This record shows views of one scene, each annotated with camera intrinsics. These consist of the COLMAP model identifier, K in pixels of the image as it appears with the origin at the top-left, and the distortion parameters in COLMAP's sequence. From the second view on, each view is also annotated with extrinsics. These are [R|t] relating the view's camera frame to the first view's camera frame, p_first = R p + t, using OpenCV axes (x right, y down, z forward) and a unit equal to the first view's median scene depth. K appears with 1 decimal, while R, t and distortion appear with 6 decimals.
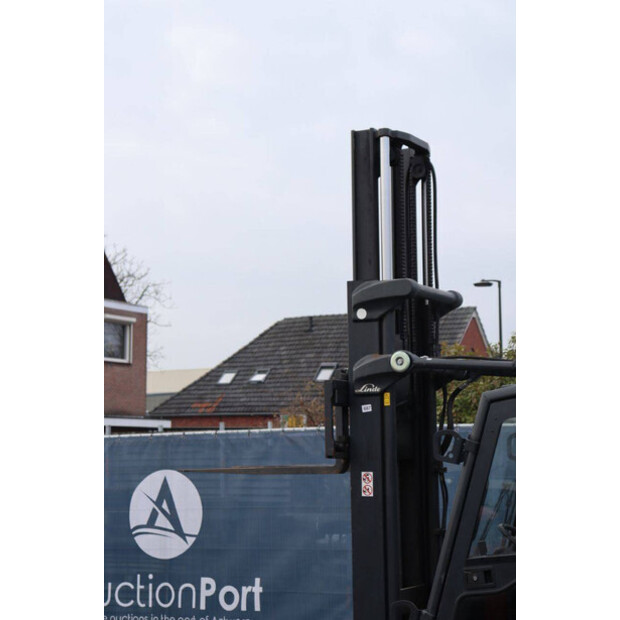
lens RADIAL K [[1430.0, 0, 310.0], [0, 1430.0, 310.0], [0, 0, 1]] dist [0.440591, 0.368578]
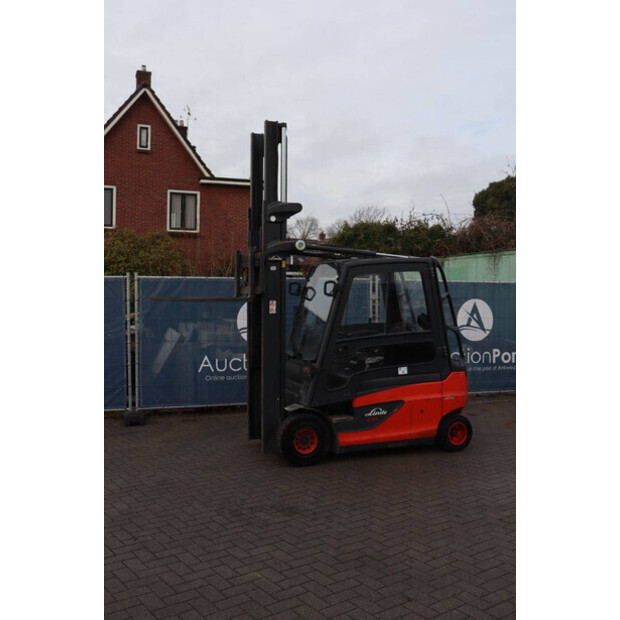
lens RADIAL K [[661.5, 0, 310.0], [0, 661.5, 310.0], [0, 0, 1]] dist [-0.084433, 0.004457]
pose [[0.689297, -0.003068, 0.724472, -0.569904], [-0.084673, 0.992797, 0.084767, 0.045116], [-0.719513, -0.119773, 0.684072, 0.353566]]
